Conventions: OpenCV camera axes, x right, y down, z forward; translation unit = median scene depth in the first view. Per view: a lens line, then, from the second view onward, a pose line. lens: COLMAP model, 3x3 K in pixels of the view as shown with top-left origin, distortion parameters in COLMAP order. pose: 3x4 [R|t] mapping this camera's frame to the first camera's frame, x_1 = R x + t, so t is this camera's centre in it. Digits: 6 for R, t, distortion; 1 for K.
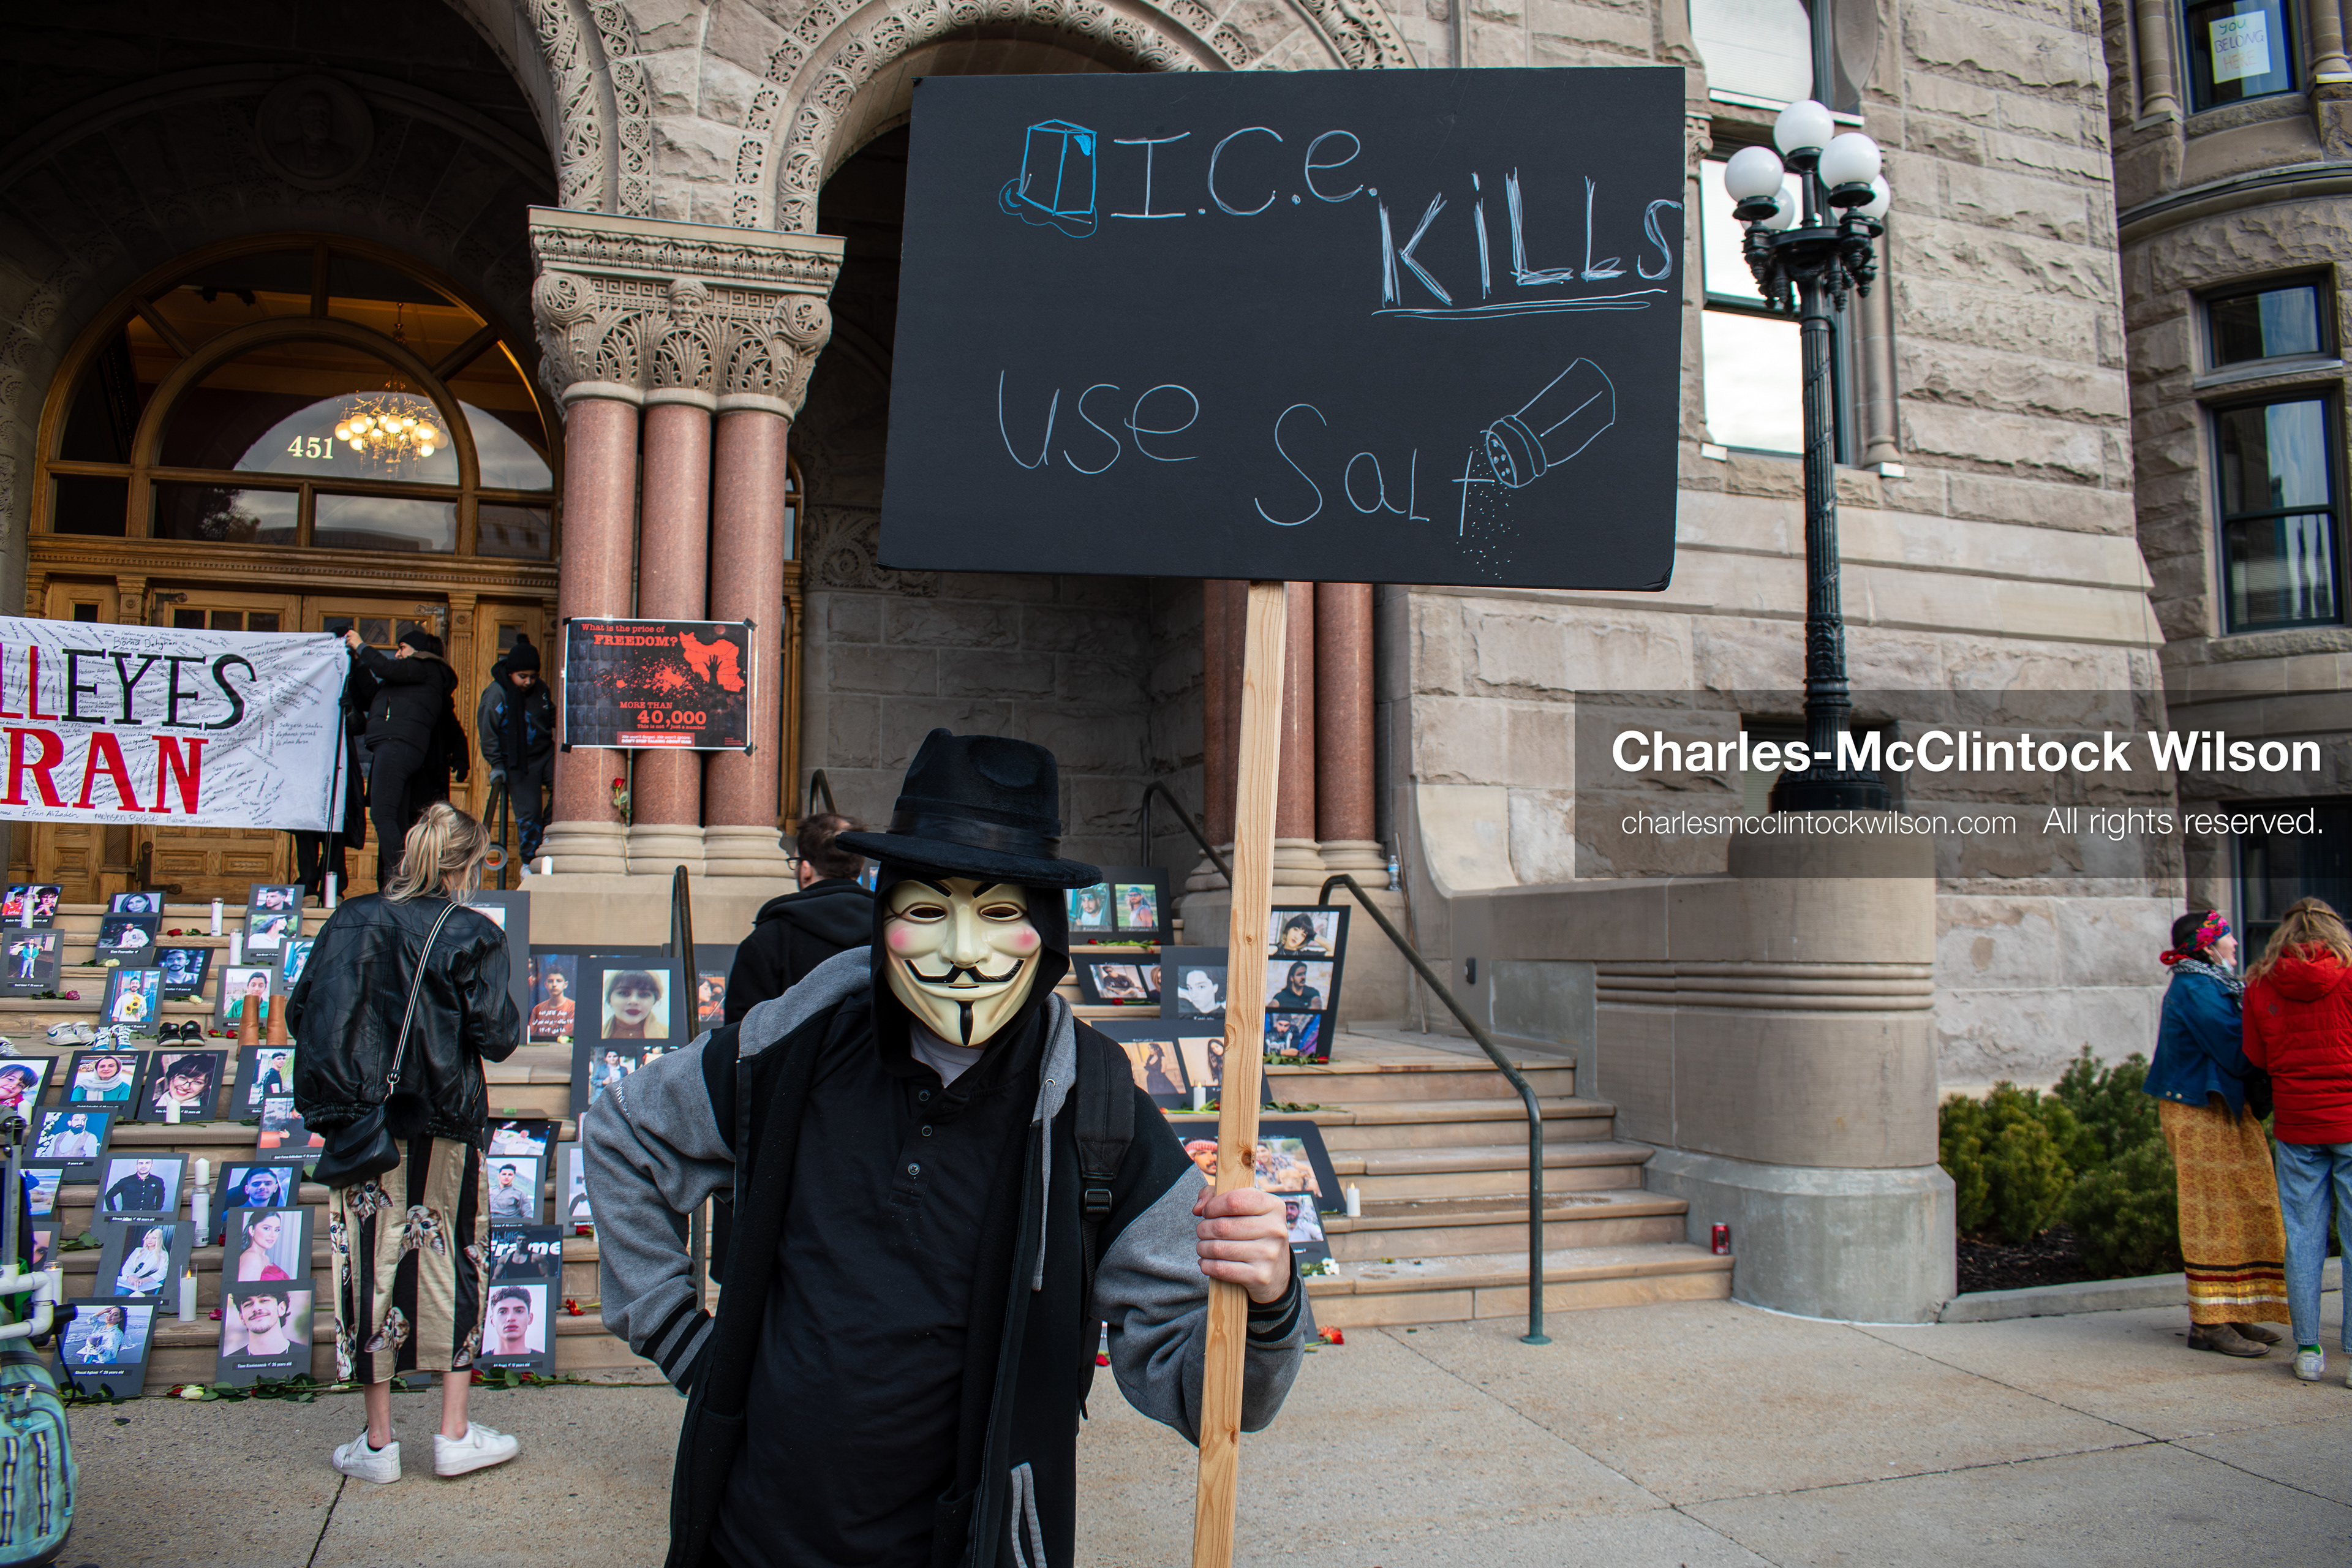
lens RADIAL K [[1816.8, 0, 1181.7], [0, 1816.8, 794.0], [0, 0, 1]] dist [-0.107222, 0.029372]
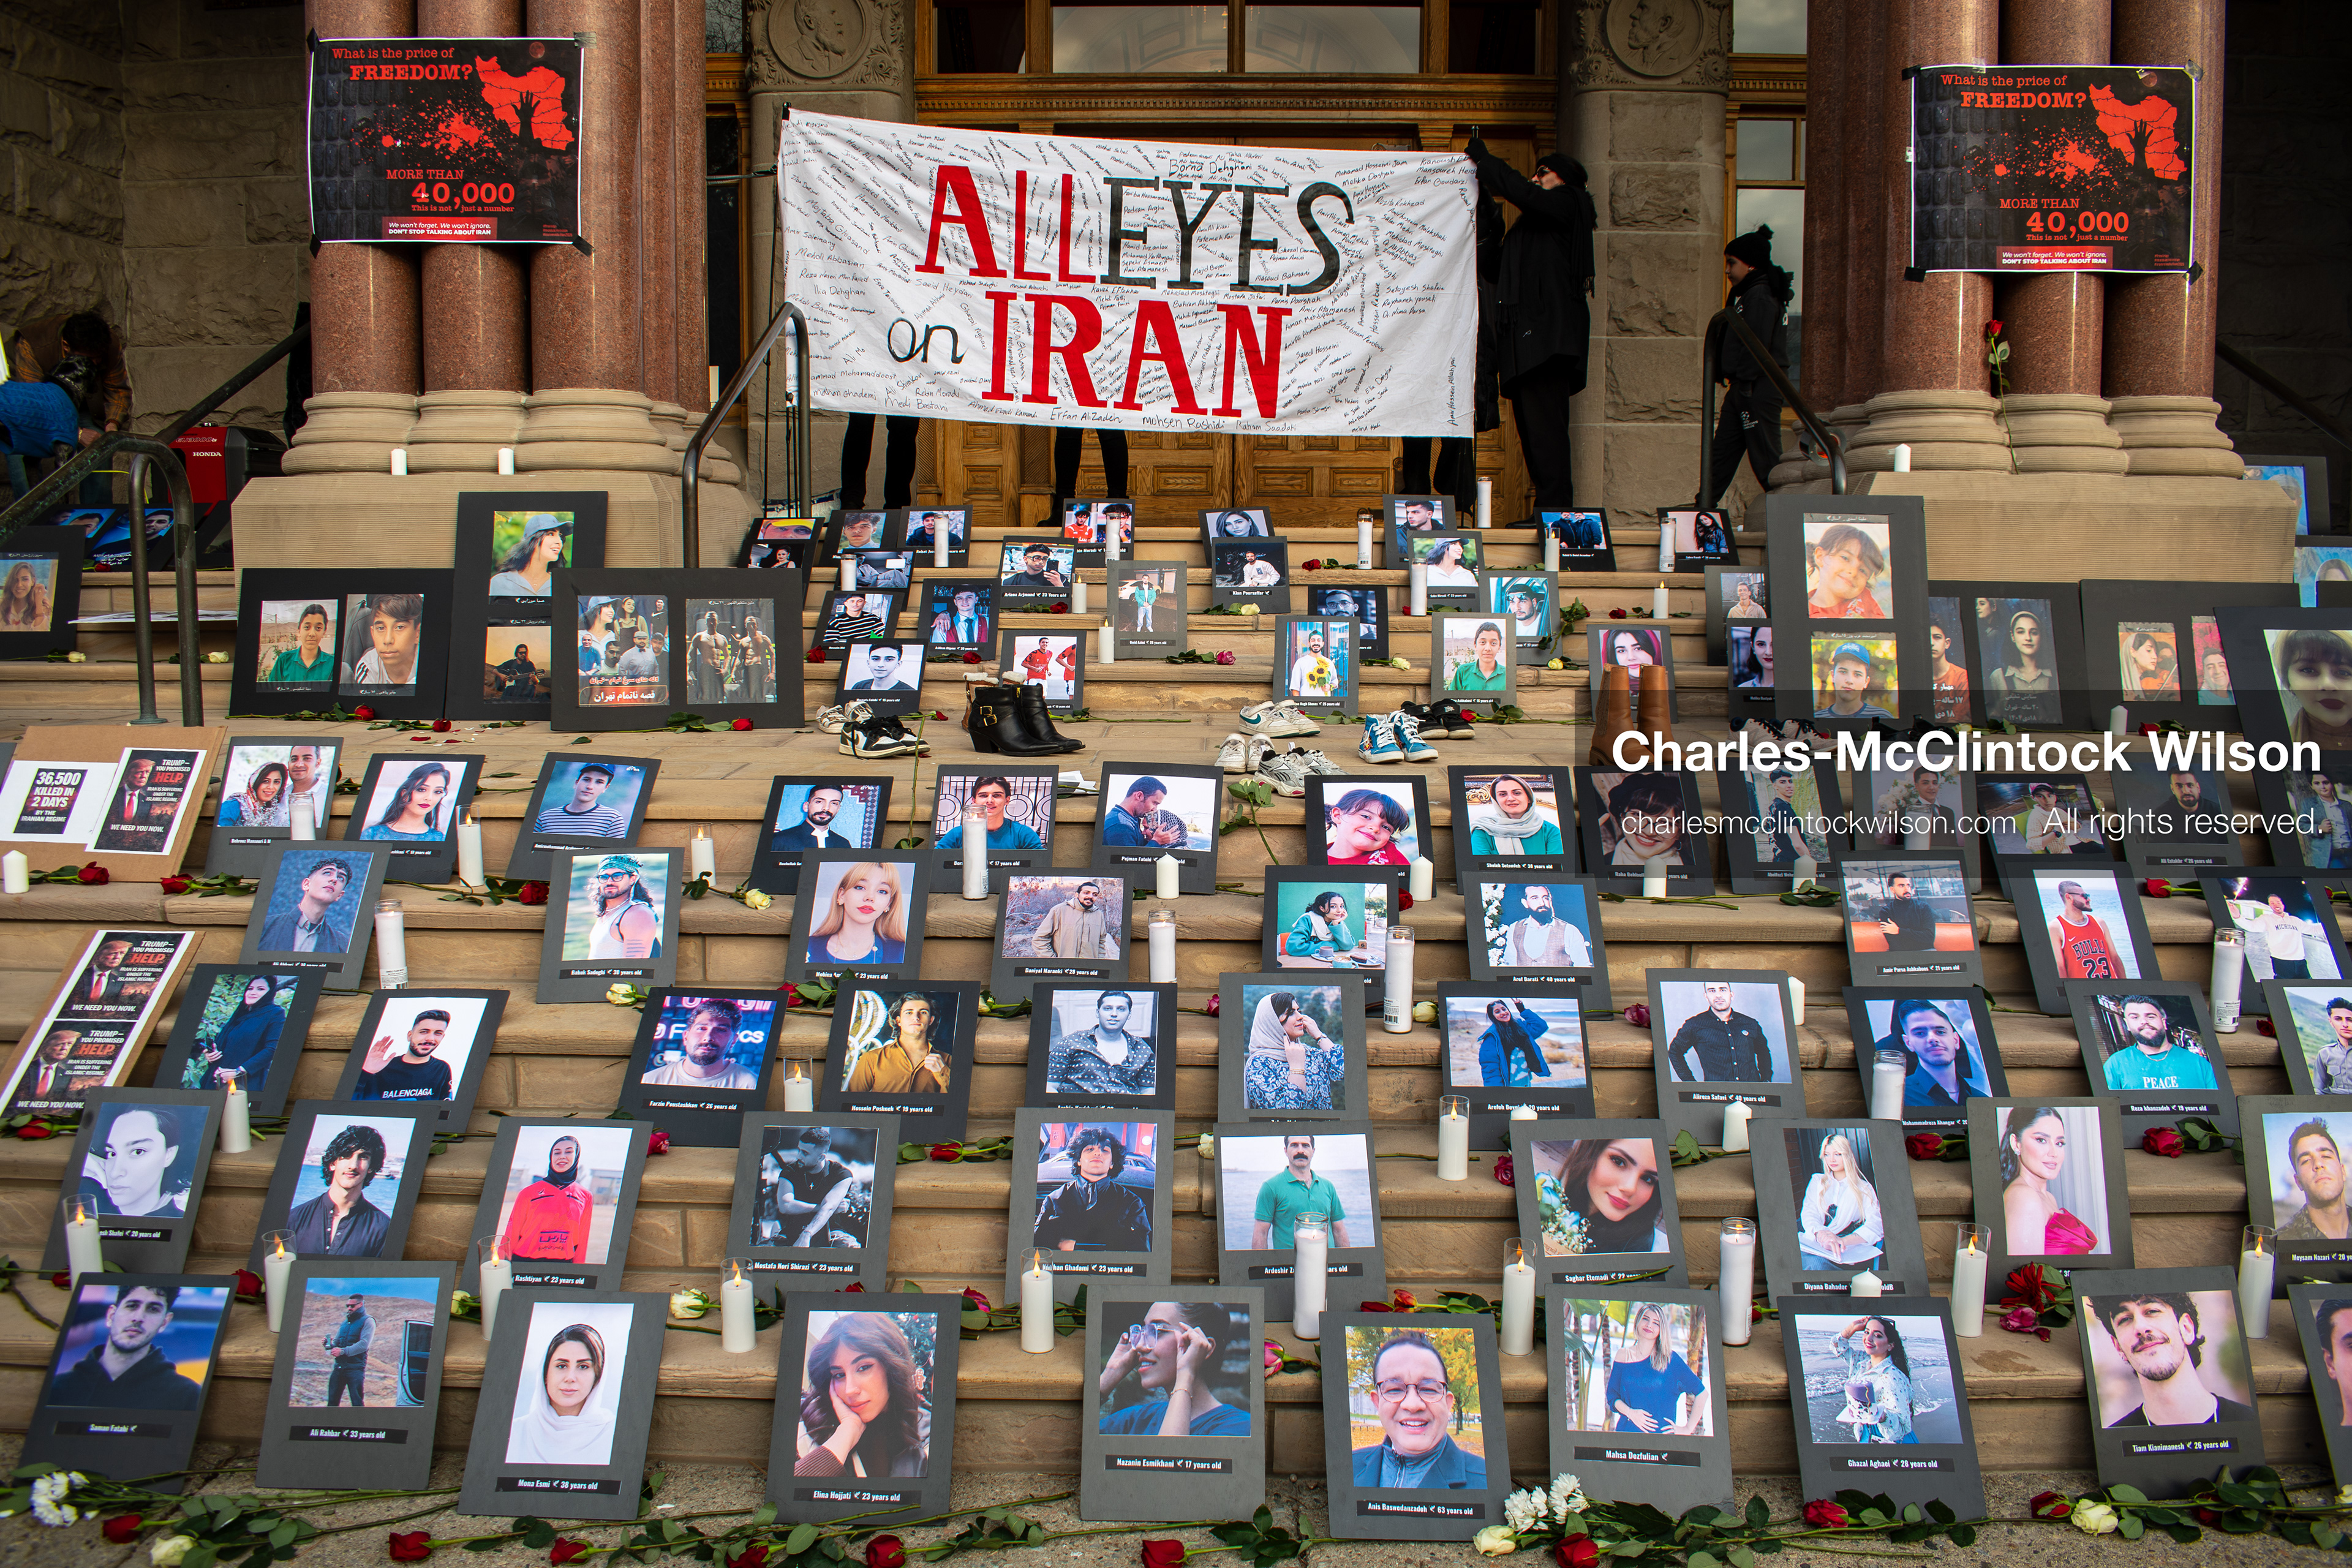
lens RADIAL K [[1825.9, 0, 1174.2], [0, 1825.9, 786.7], [0, 0, 1]] dist [-0.099003, 0.015438]
pose [[0.945208, 0.036714, -0.324398, -0.390572], [0.028445, 0.980616, 0.193863, 0.023518], [0.325227, -0.192468, 0.925842, 0.295693]]
